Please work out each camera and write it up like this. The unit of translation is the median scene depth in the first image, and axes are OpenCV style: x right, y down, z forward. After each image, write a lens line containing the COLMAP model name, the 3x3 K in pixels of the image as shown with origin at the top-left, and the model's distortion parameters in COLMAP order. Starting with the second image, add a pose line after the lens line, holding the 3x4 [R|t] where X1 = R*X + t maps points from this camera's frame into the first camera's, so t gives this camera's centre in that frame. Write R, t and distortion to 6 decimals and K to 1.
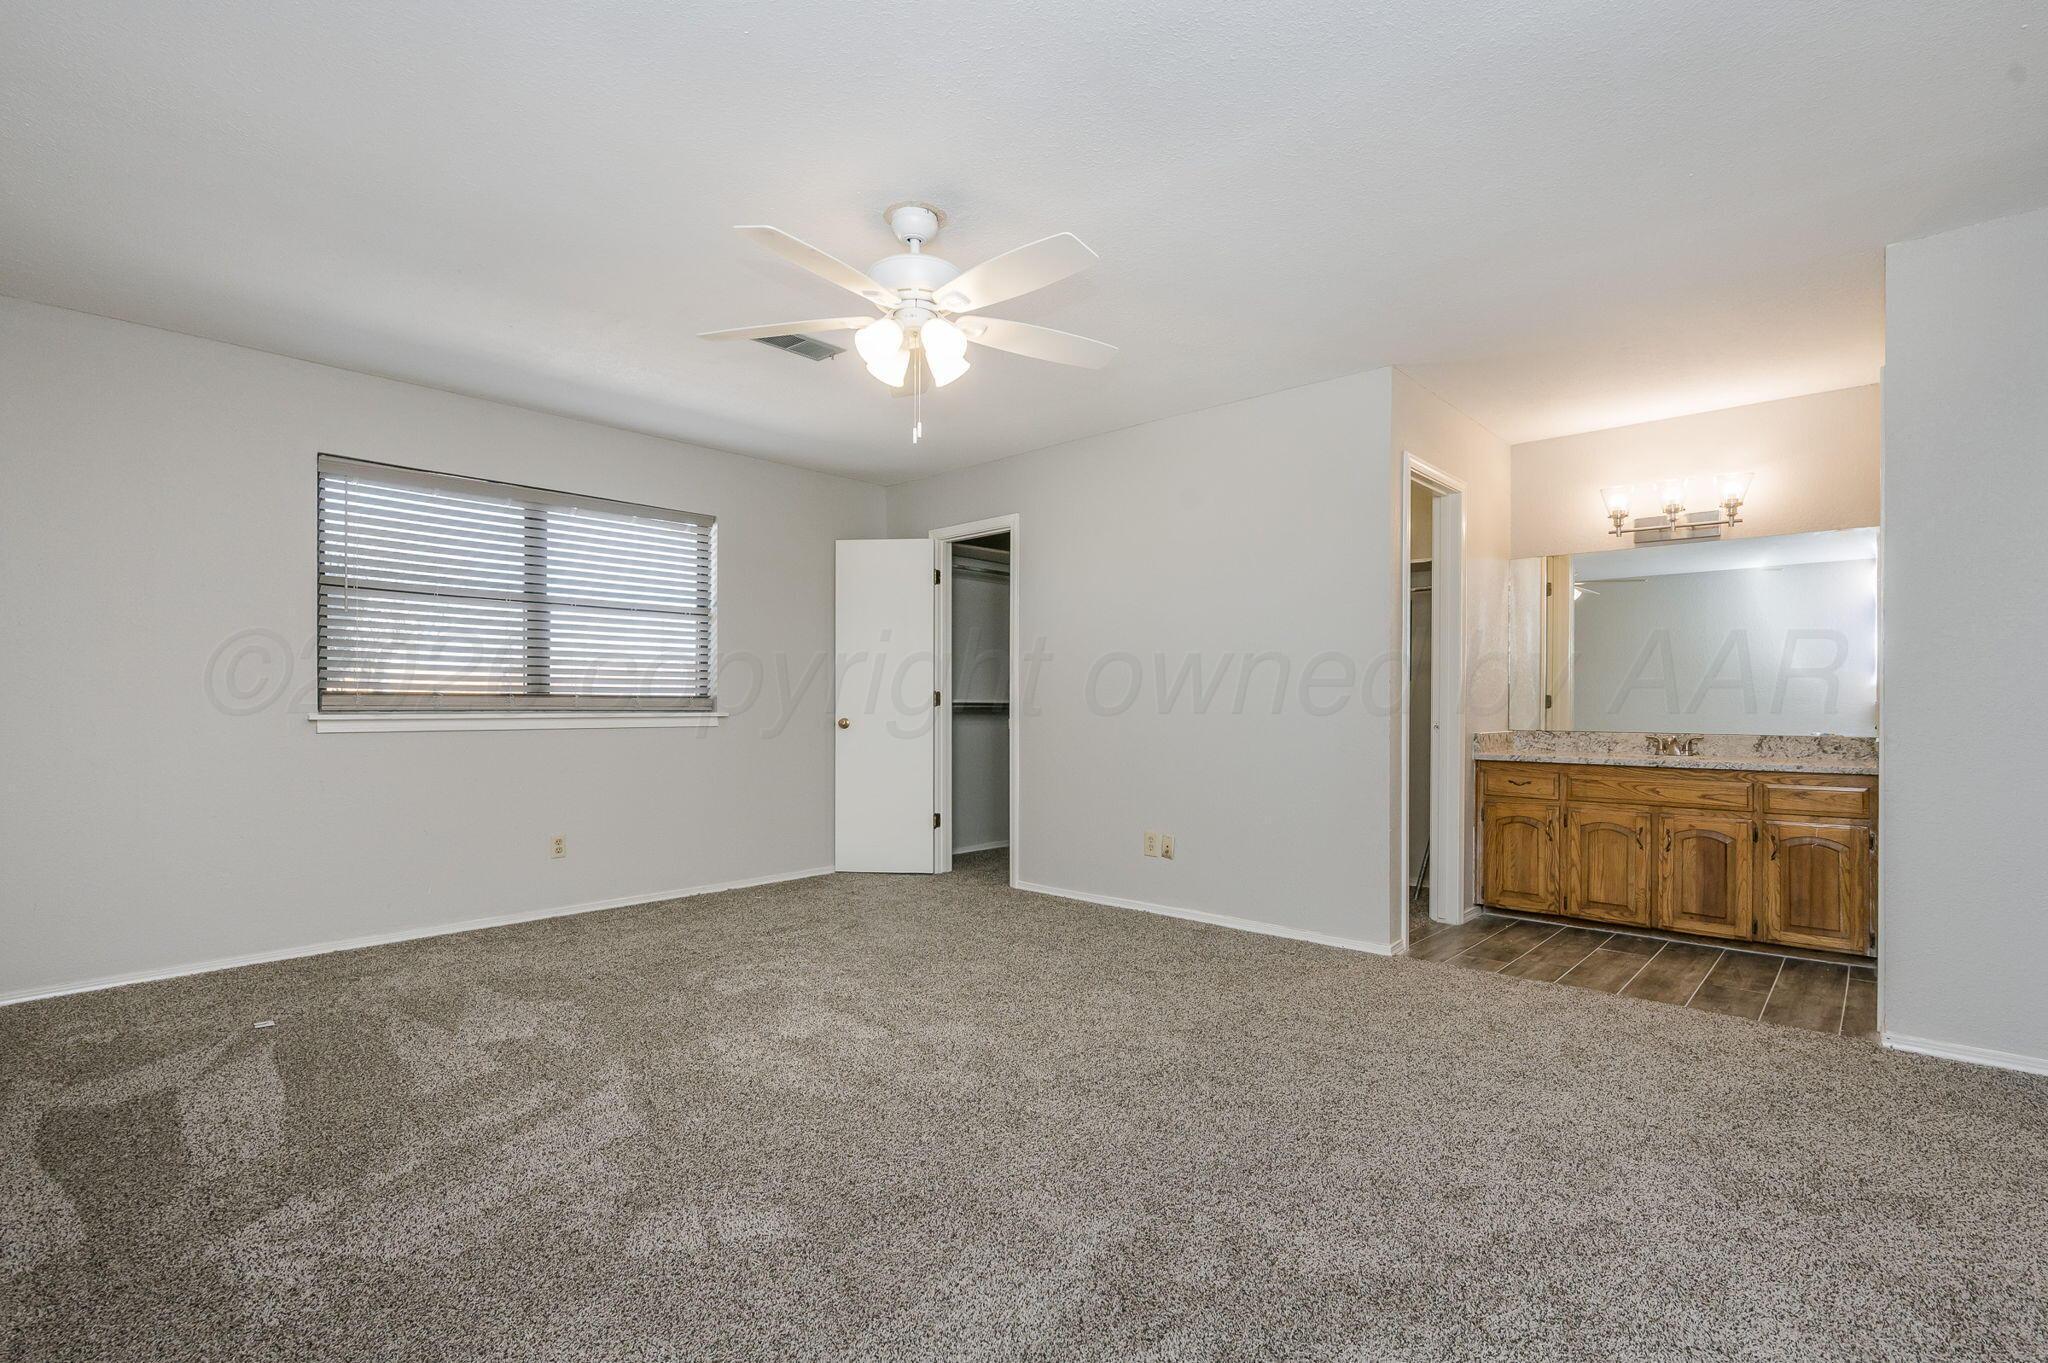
lens RADIAL K [[945.7, 0, 1030.0], [0, 945.7, 701.8], [0, 0, 1]] dist [-0.000643, 0.000169]
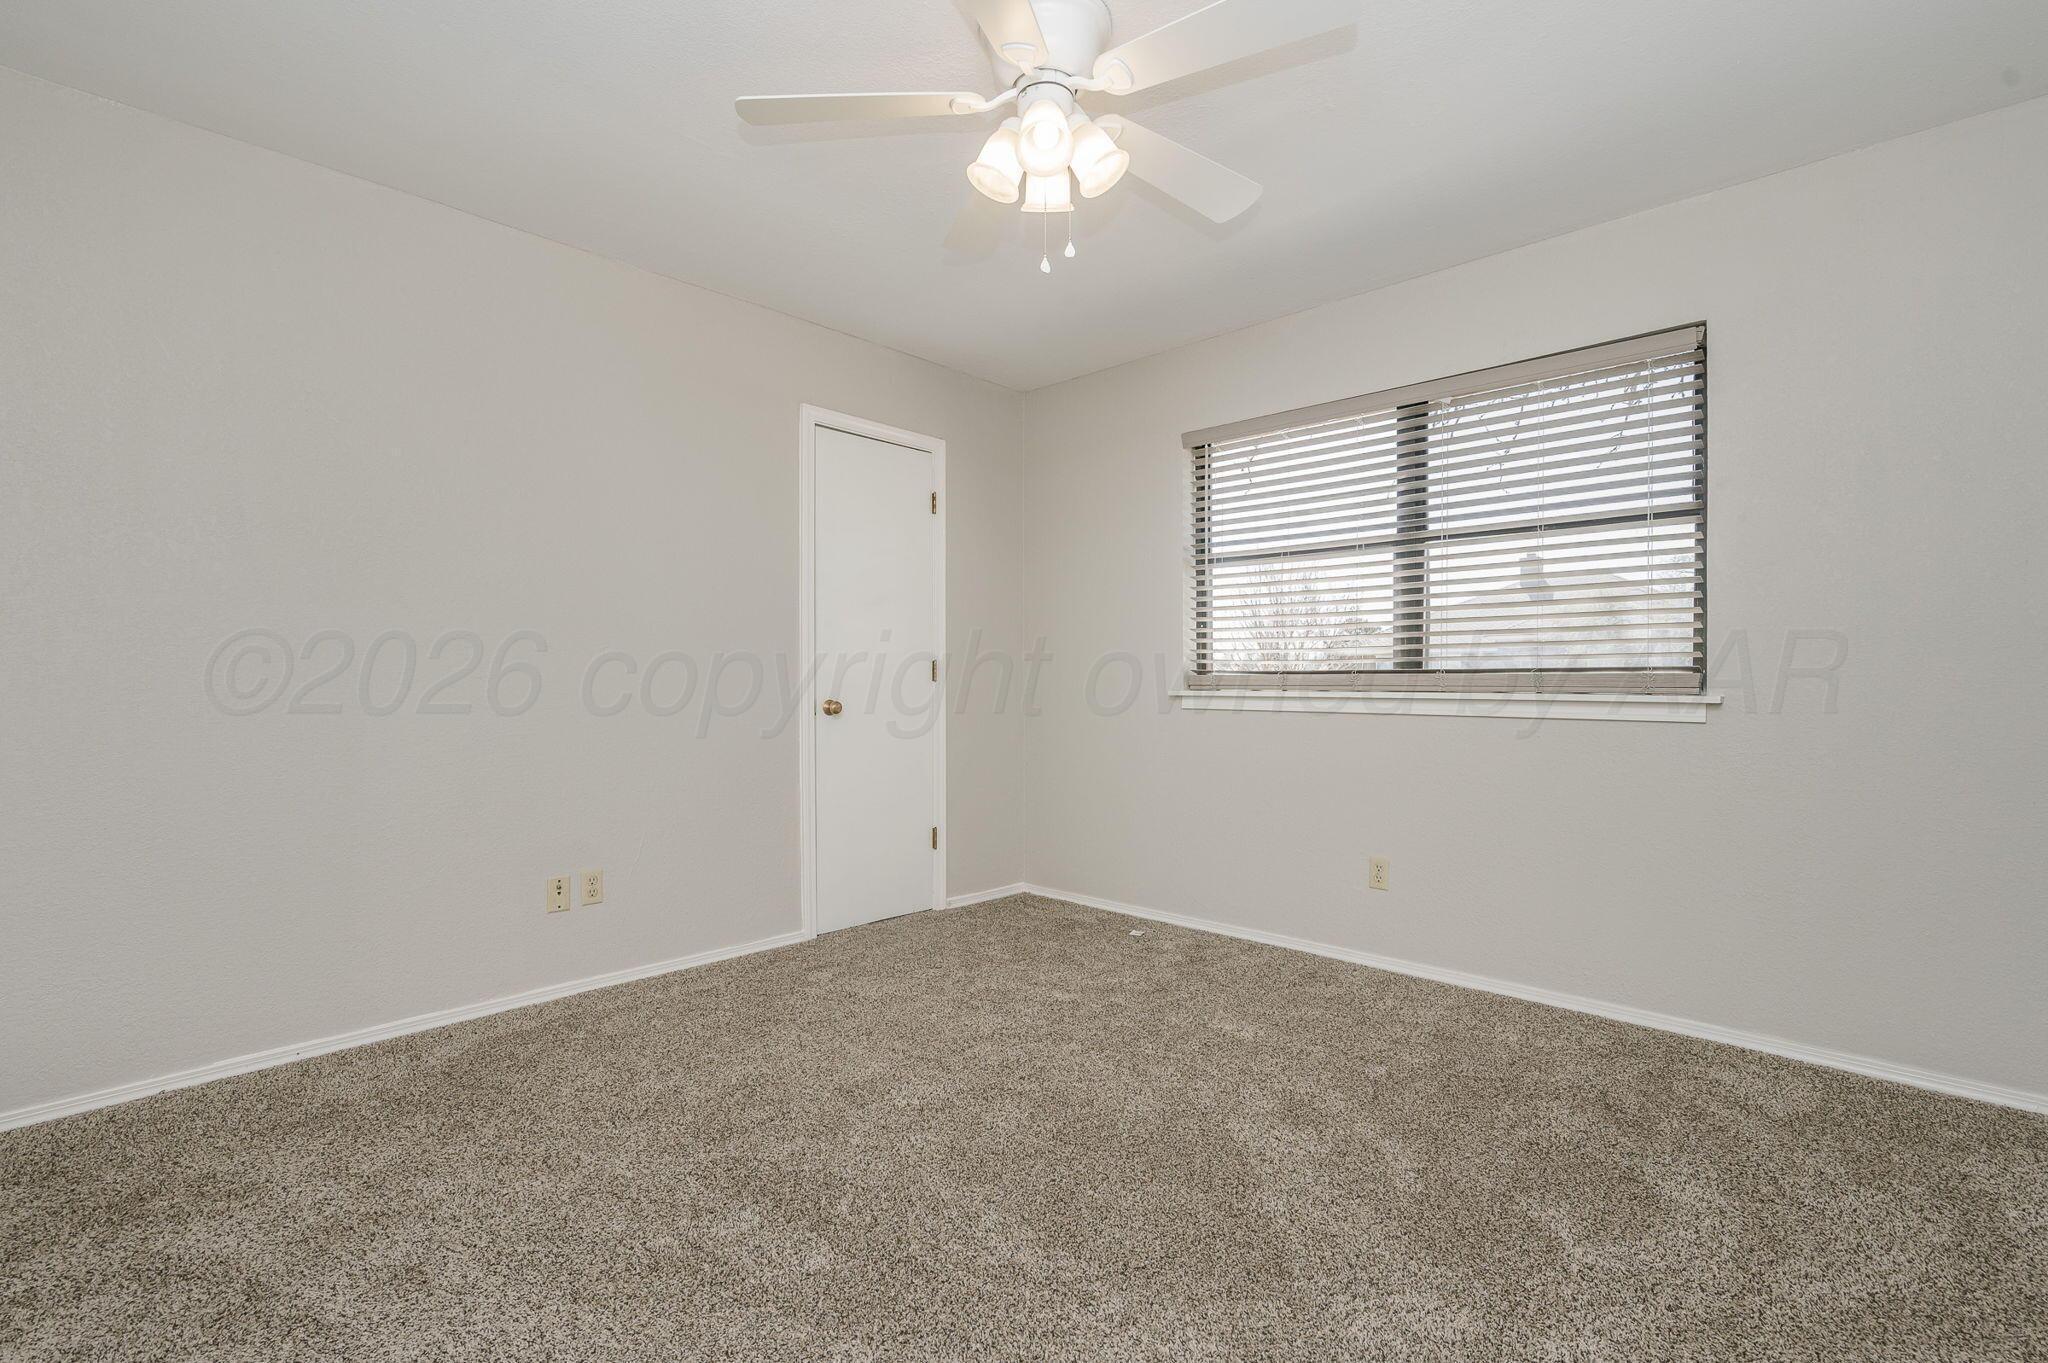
lens RADIAL K [[924.9, 0, 1014.0], [0, 924.9, 685.6], [0, 0, 1]] dist [-0.002604, 0.000602]
pose [[-0.025247, -0.000395, -0.999681, 0.206231], [-0.000031, 1.000000, -0.000394, 0.007071], [0.999681, 0.000021, -0.025247, 0.711891]]
